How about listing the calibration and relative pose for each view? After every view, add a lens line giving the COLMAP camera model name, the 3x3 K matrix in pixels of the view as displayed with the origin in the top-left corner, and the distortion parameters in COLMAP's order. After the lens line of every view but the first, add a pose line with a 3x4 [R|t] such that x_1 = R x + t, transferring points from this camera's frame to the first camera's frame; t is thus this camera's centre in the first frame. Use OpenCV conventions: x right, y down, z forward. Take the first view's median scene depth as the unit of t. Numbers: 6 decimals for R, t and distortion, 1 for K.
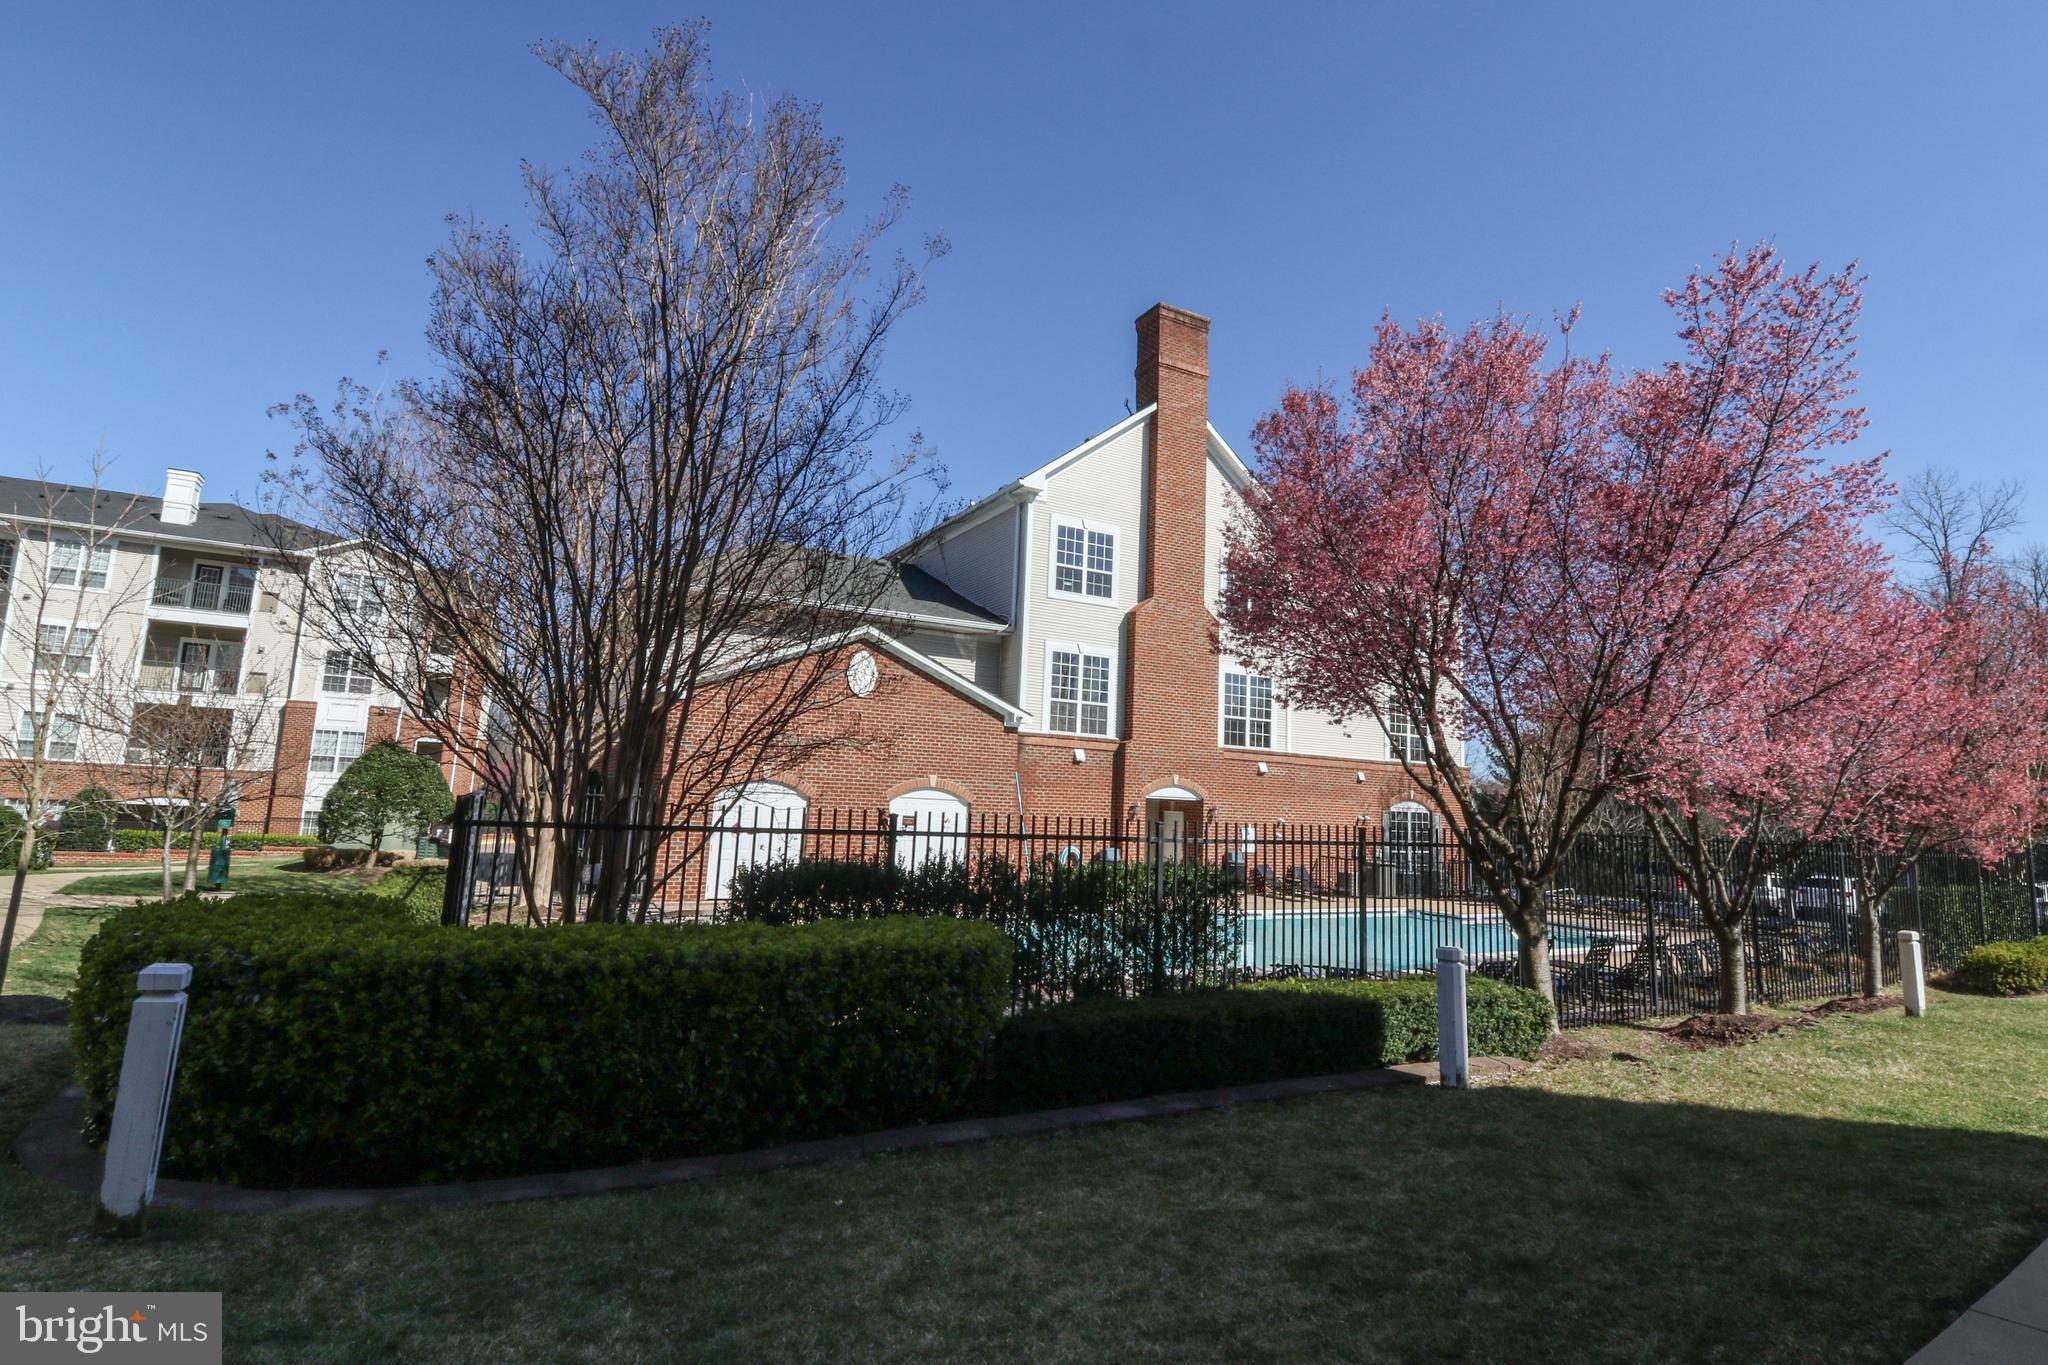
lens RADIAL K [[959.1, 0, 1004.7], [0, 959.1, 684.5], [0, 0, 1]] dist [-0.000446, -0.000030]
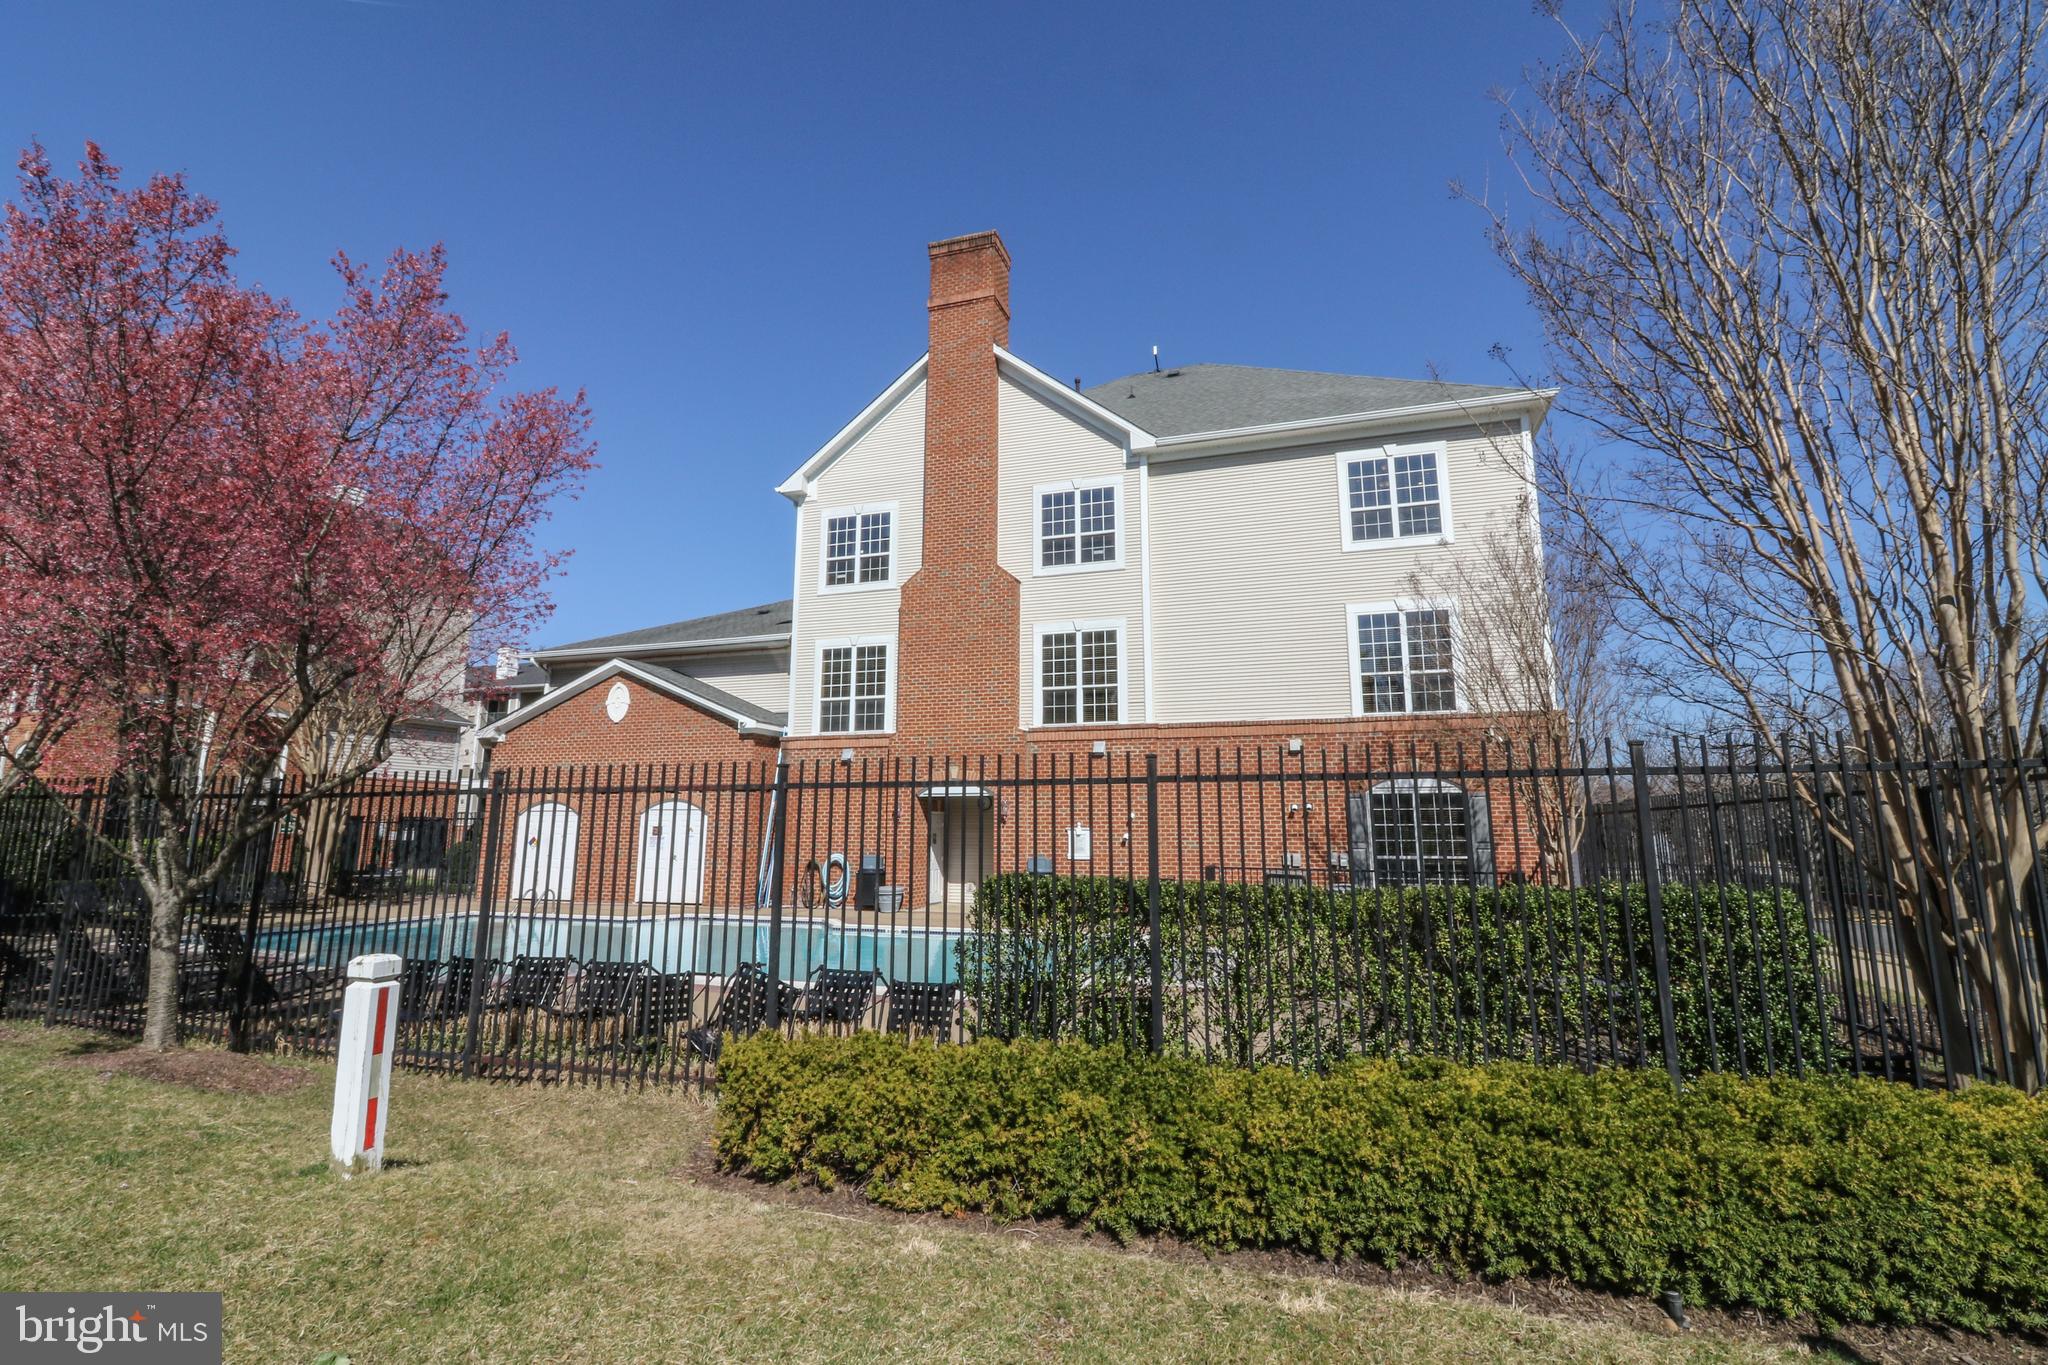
lens RADIAL K [[959.1, 0, 1007.3], [0, 959.1, 670.3], [0, 0, 1]] dist [-0.000446, -0.000030]
pose [[0.692106, -0.146523, -0.706768, 0.834148], [0.123958, 0.988760, -0.083597, 0.086933], [0.711072, -0.029751, 0.702489, 0.438749]]
